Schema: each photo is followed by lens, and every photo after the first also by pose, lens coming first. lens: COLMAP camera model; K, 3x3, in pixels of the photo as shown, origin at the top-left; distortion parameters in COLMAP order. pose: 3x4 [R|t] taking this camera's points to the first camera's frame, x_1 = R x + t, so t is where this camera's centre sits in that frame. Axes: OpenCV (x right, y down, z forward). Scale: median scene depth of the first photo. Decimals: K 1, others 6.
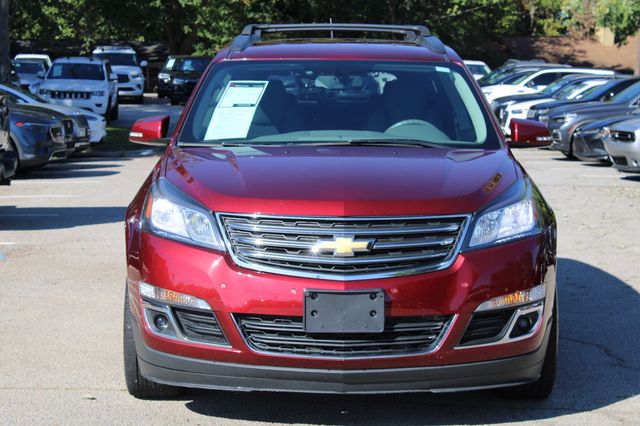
lens RADIAL K [[1533.6, 0, 320.0], [0, 1533.6, 212.2], [0, 0, 1]] dist [0.079531, 0.000000]
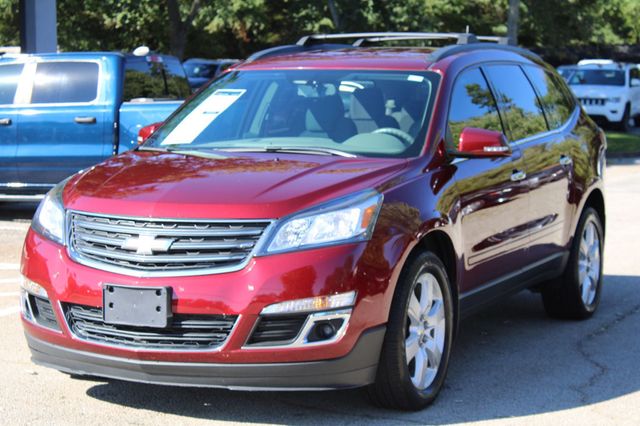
lens RADIAL K [[1545.9, 0, 320.0], [0, 1545.9, 213.8], [0, 0, 1]] dist [0.133531, 0.000000]
pose [[0.903940, 0.034974, -0.426226, 0.576304], [-0.036446, 0.999325, 0.004704, -0.008761], [0.426103, 0.011282, 0.904604, 0.075489]]
